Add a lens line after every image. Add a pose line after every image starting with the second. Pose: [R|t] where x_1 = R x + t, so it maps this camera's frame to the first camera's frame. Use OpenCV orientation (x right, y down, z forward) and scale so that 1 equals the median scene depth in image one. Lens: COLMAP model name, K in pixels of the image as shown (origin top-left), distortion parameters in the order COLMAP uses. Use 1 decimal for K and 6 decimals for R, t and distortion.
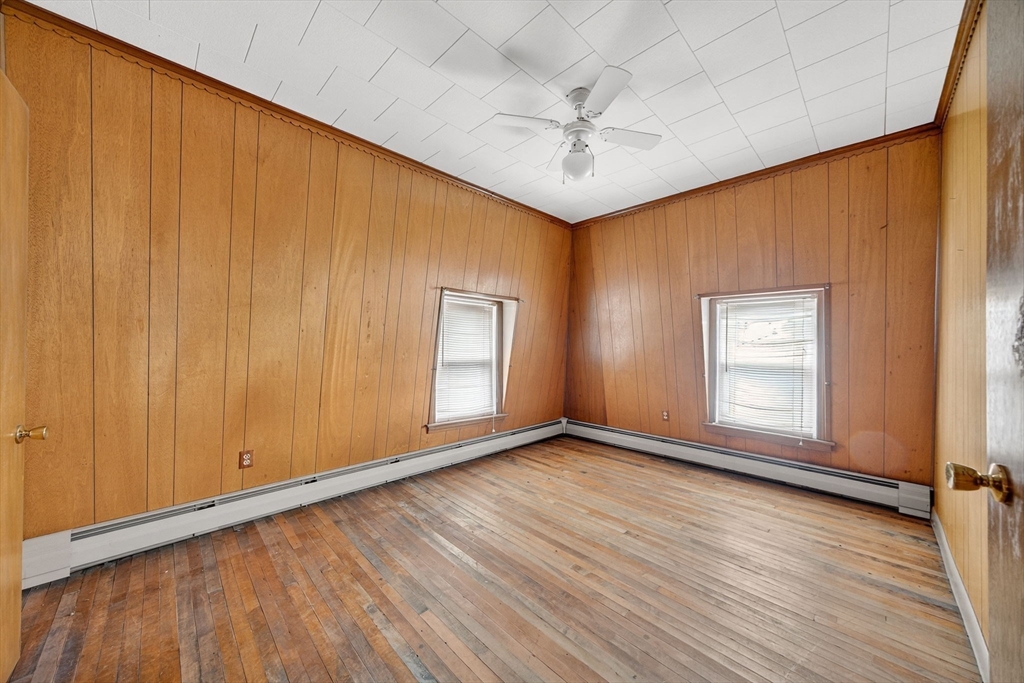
lens RADIAL K [[359.2, 0, 509.3], [0, 359.2, 339.1], [0, 0, 1]] dist [-0.011651, 0.002664]
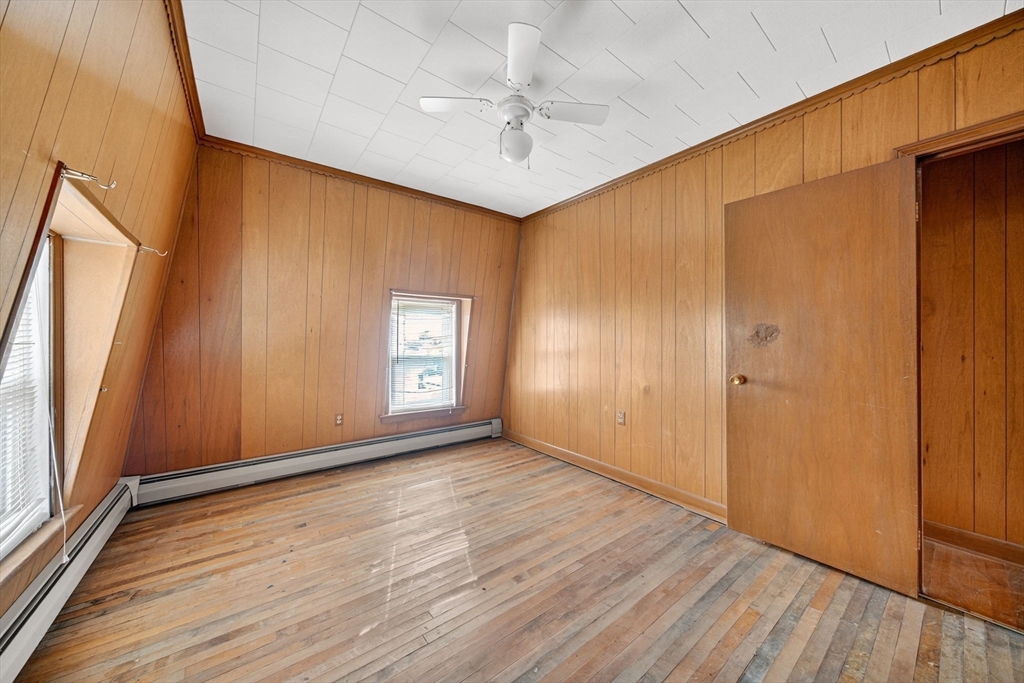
lens RADIAL K [[359.2, 0, 509.3], [0, 359.2, 338.0], [0, 0, 1]] dist [-0.011651, 0.002664]
pose [[0.109528, -0.003902, 0.993976, -0.457507], [-0.013298, 0.999897, 0.005391, 0.002880], [-0.993895, -0.013808, 0.109465, 0.573545]]
